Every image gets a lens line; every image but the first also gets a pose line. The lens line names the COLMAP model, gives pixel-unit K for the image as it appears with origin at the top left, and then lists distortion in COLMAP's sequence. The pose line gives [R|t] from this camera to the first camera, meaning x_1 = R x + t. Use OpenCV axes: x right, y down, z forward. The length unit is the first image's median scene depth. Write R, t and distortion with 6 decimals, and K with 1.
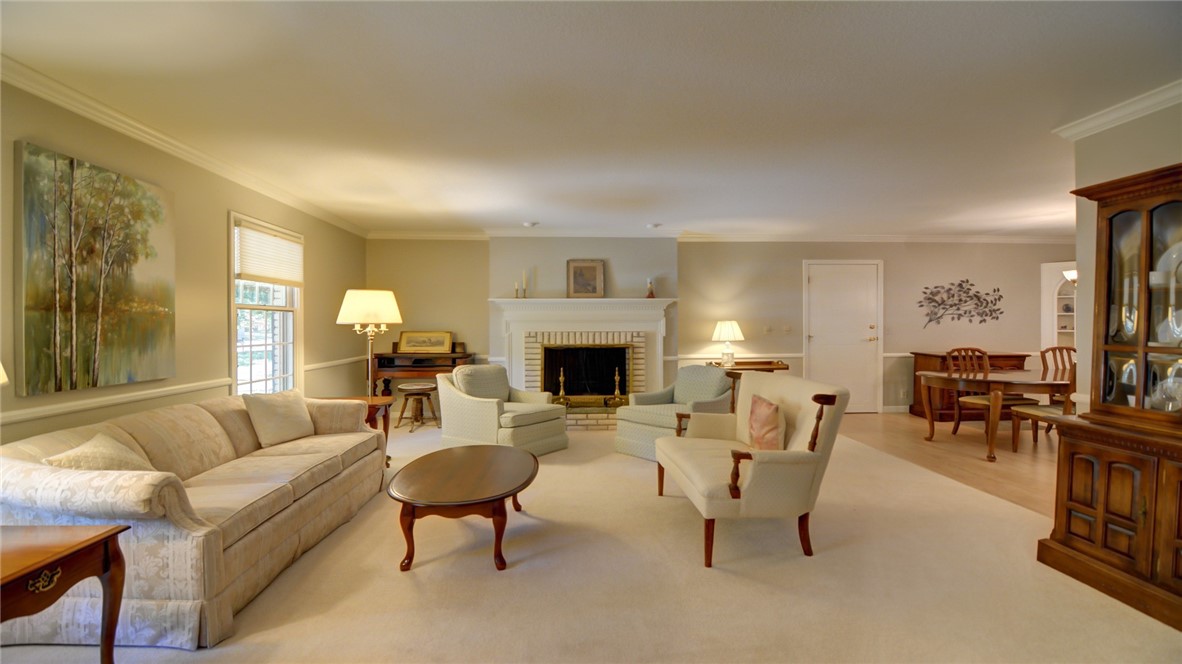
lens RADIAL K [[583.1, 0, 610.3], [0, 583.1, 326.8], [0, 0, 1]] dist [-0.018330, -0.001864]
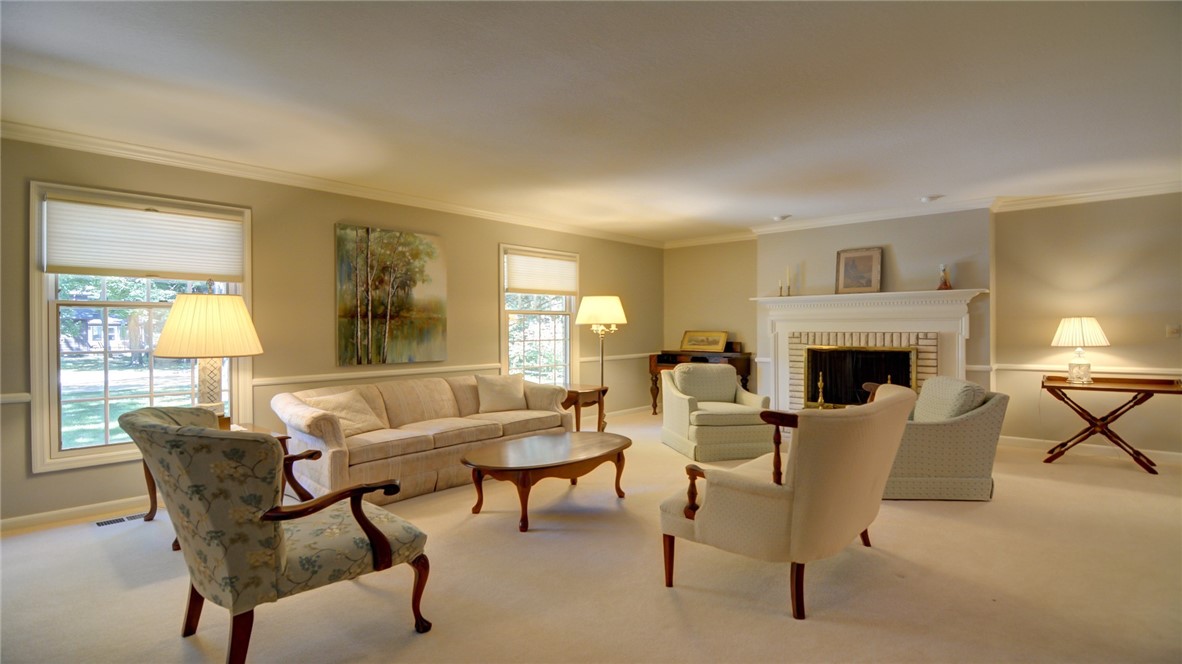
lens RADIAL K [[583.1, 0, 586.0], [0, 583.1, 332.5], [0, 0, 1]] dist [-0.018330, -0.001864]
pose [[0.689415, 0.005722, -0.724344, 0.437577], [0.001386, 0.999957, 0.009219, 0.000839], [0.724365, -0.007360, 0.689377, 0.160904]]
